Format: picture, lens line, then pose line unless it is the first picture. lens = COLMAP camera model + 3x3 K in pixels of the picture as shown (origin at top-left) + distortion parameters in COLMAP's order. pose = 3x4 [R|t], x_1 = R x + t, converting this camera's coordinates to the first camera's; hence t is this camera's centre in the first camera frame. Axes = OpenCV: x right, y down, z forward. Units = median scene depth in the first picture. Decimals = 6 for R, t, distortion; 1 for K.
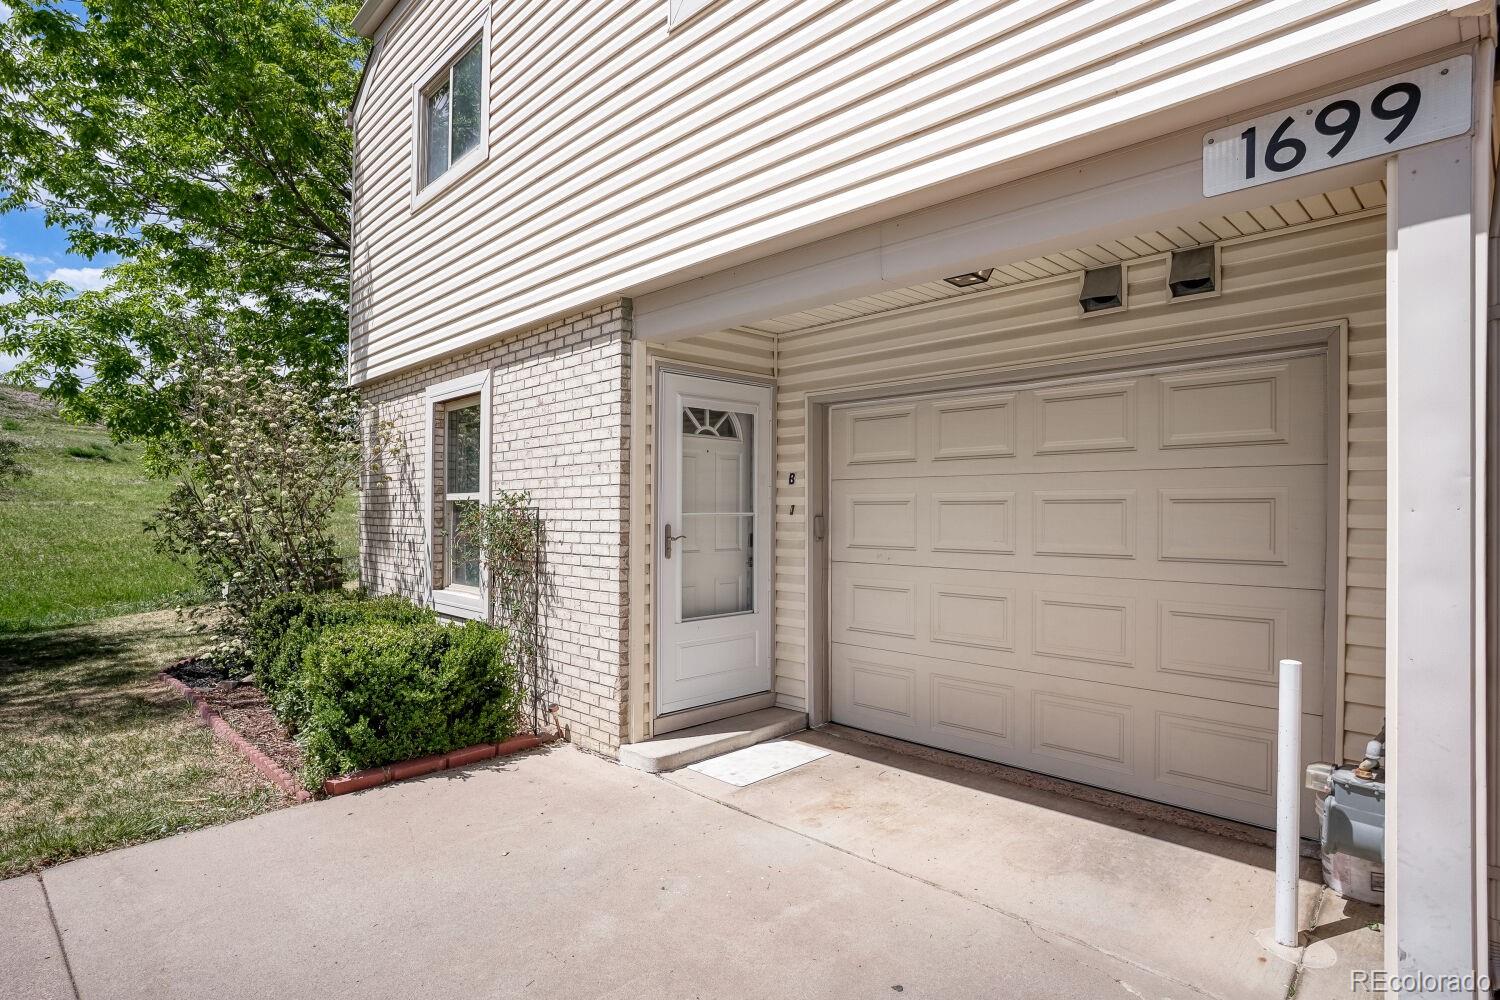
lens RADIAL K [[784.5, 0, 748.1], [0, 784.5, 511.3], [0, 0, 1]] dist [-0.041006, 0.008354]
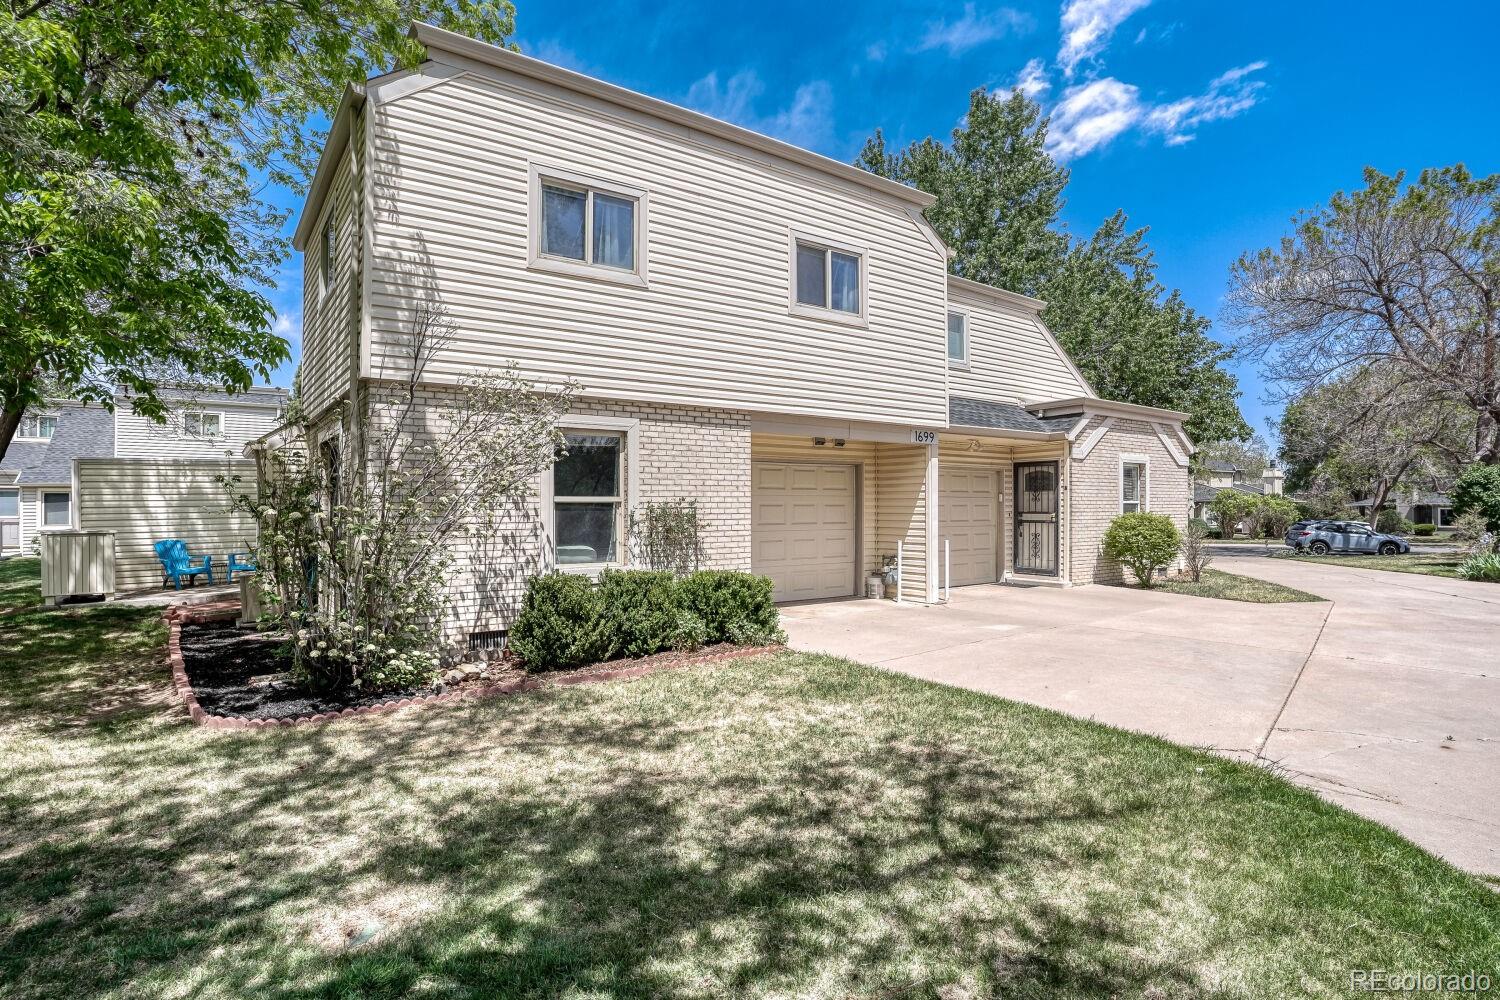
lens RADIAL K [[784.5, 0, 752.7], [0, 784.5, 505.2], [0, 0, 1]] dist [-0.041006, 0.008354]
pose [[0.153873, 0.005297, 0.988076, -2.055716], [0.006715, 0.999957, -0.006407, 0.003337], [-0.988068, 0.007621, 0.153831, 0.583240]]
